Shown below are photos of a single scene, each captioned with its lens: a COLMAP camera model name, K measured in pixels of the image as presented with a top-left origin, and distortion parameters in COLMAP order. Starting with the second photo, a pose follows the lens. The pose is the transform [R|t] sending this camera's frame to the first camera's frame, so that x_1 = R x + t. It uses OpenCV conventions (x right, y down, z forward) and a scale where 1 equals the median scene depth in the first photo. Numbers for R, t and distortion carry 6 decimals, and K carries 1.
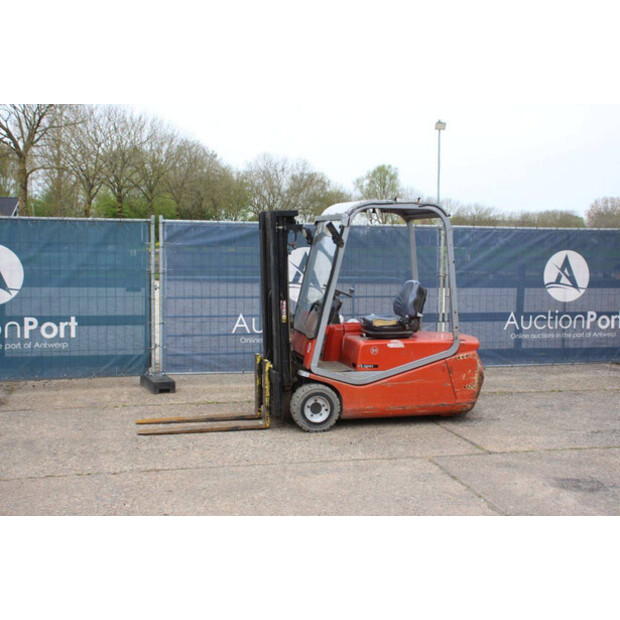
lens RADIAL K [[769.6, 0, 310.0], [0, 769.6, 310.0], [0, 0, 1]] dist [-0.002796, 0.023962]
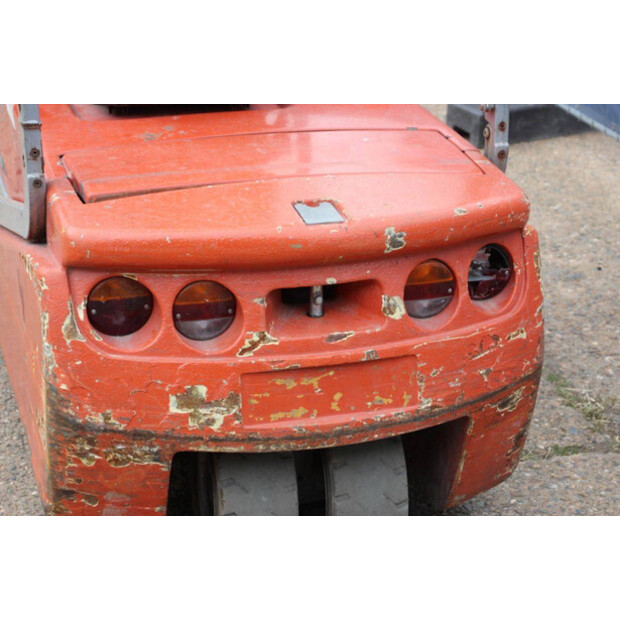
lens RADIAL K [[1457.9, 0, 310.0], [0, 1457.9, 310.0], [0, 0, 1]] dist [0.409810, 0.269815]
pose [[0.046939, 0.373488, -0.926447, 0.567339], [-0.102070, 0.924408, 0.367494, -0.076037], [0.993669, 0.077312, 0.081513, 1.065451]]
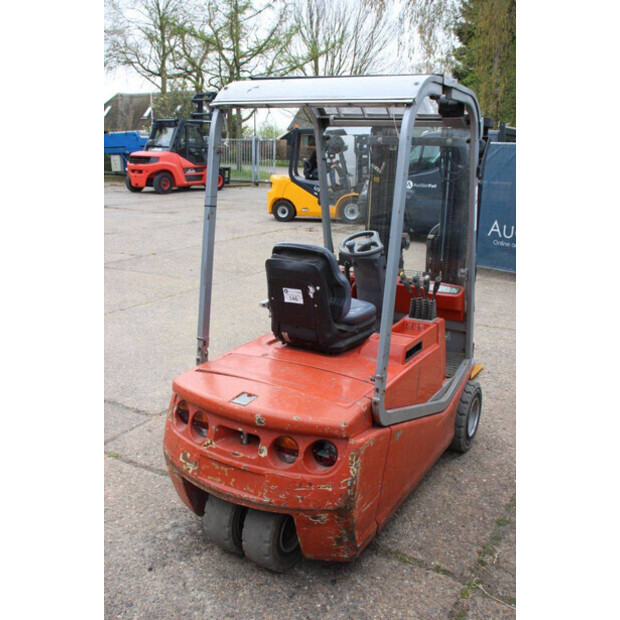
lens RADIAL K [[635.9, 0, 310.0], [0, 635.9, 310.0], [0, 0, 1]] dist [-0.115019, 0.200375]
pose [[-0.693184, 0.150136, -0.704951, 0.441501], [-0.095057, 0.950478, 0.295897, -0.123997], [0.714465, 0.272121, -0.644585, 1.342923]]
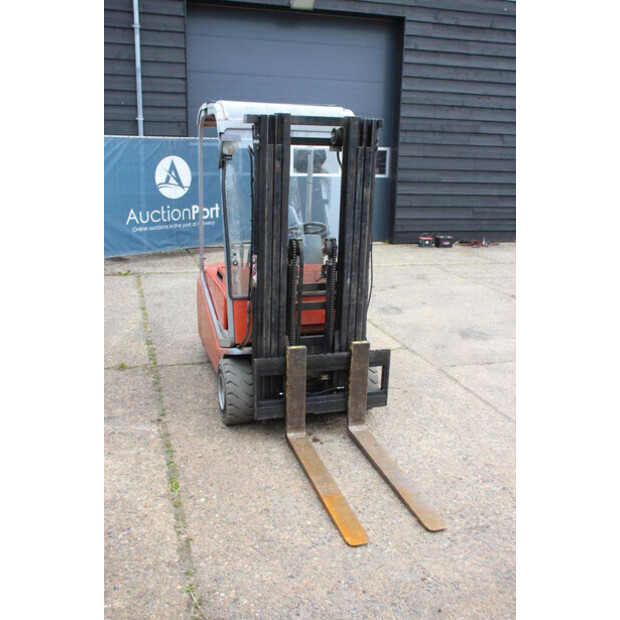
lens RADIAL K [[635.9, 0, 310.0], [0, 635.9, 310.0], [0, 0, 1]] dist [-0.115019, 0.200375]
pose [[-0.049757, -0.260034, 0.964316, -0.587571], [0.062451, 0.962813, 0.262851, -0.113069], [-0.996807, 0.073301, -0.031668, 1.047437]]
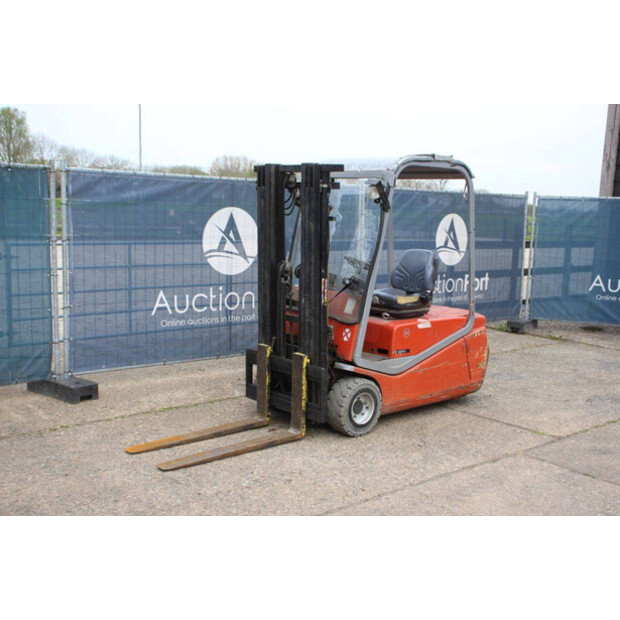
lens RADIAL K [[755.7, 0, 310.0], [0, 755.7, 310.0], [0, 0, 1]] dist [-0.005989, 0.071095]
pose [[0.887385, -0.046838, 0.458643, -0.397864], [0.017636, 0.997546, 0.067750, -0.031956], [-0.460691, -0.052031, 0.886034, 0.303257]]
